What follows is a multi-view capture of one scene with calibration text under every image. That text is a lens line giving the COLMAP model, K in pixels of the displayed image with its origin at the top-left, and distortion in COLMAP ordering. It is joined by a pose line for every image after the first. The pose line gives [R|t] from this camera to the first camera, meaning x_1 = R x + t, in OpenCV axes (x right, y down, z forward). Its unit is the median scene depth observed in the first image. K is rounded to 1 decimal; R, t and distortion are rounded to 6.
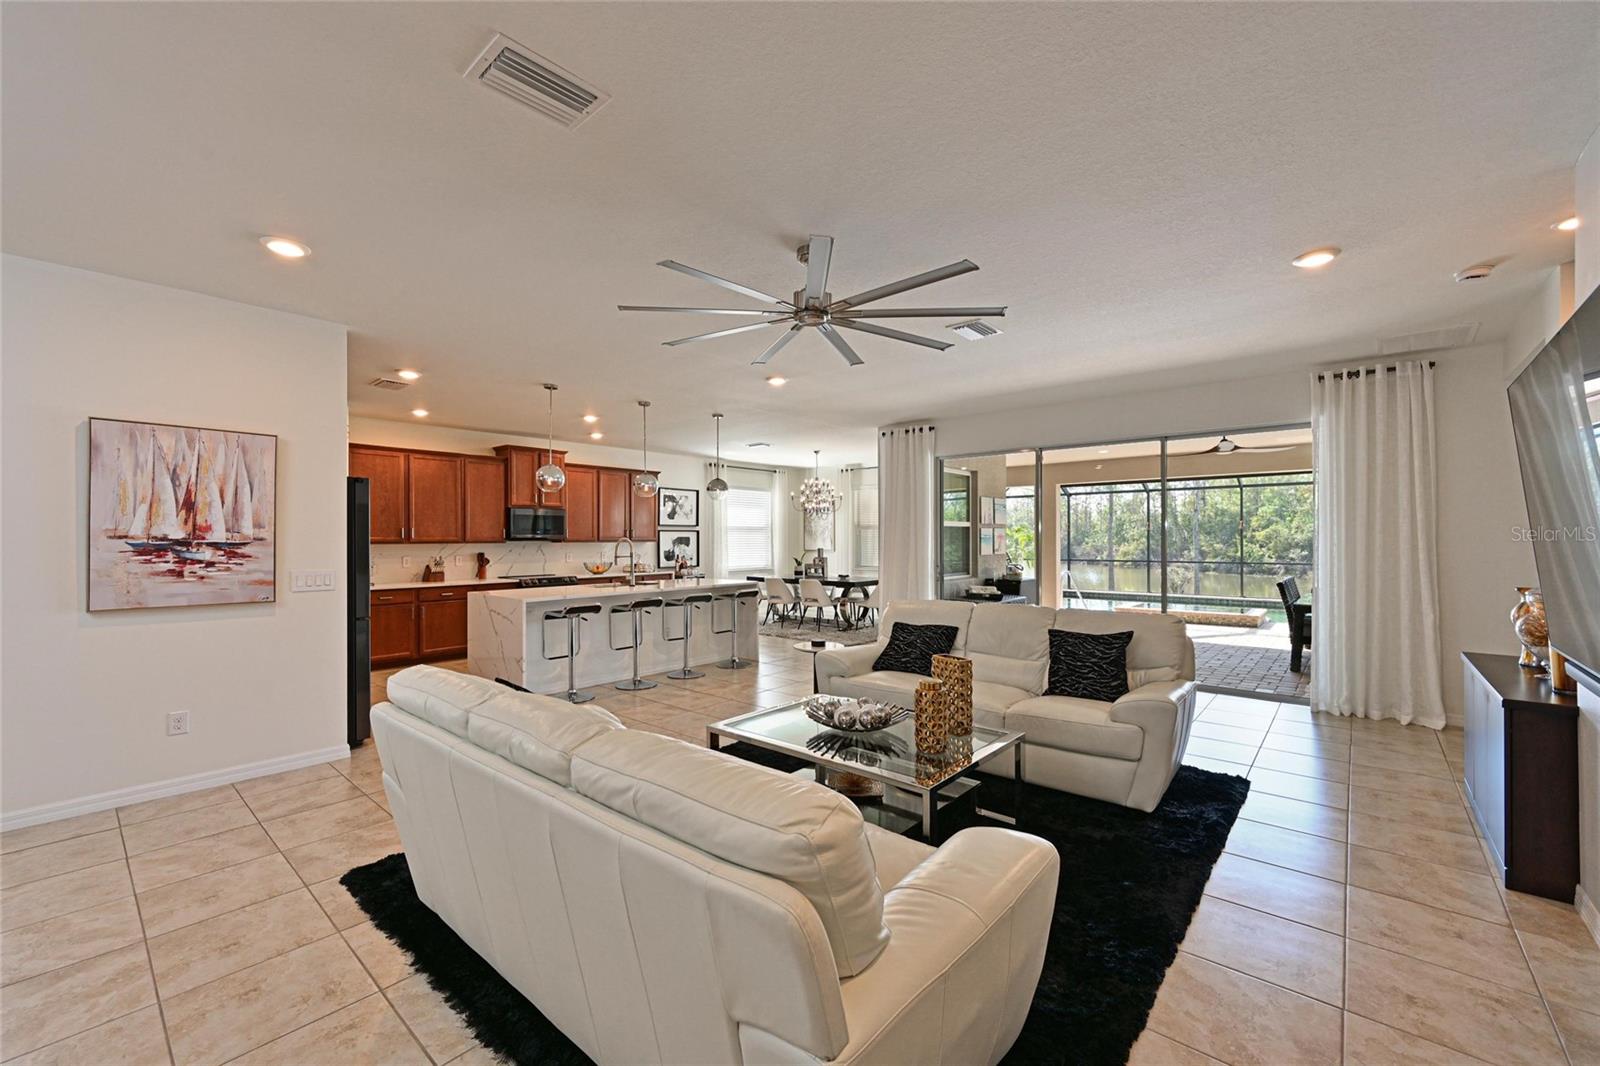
lens RADIAL K [[629.2, 0, 816.6], [0, 629.2, 535.0], [0, 0, 1]] dist [0.000811, 0.000854]
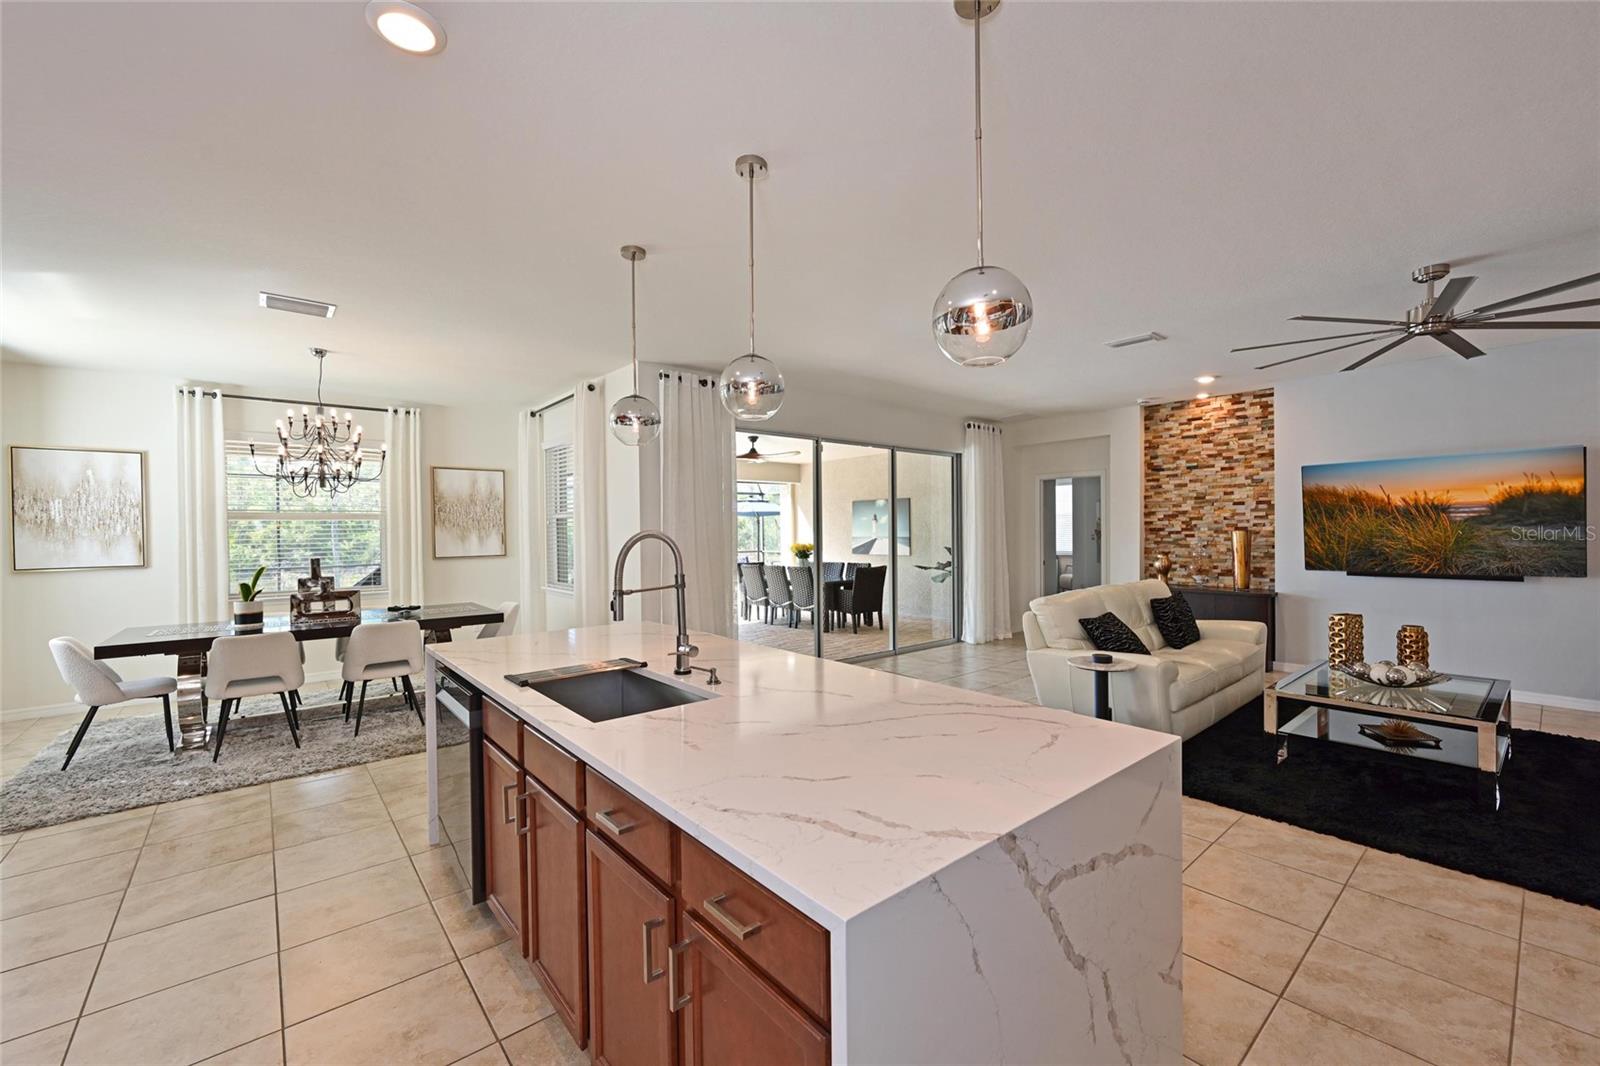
lens RADIAL K [[629.2, 0, 787.1], [0, 629.2, 541.2], [0, 0, 1]] dist [0.000811, 0.000854]
pose [[0.181828, -0.015137, 0.983214, -0.535138], [0.004082, 0.999885, 0.014639, 0.004004], [-0.983322, 0.001351, 0.181869, 0.762848]]
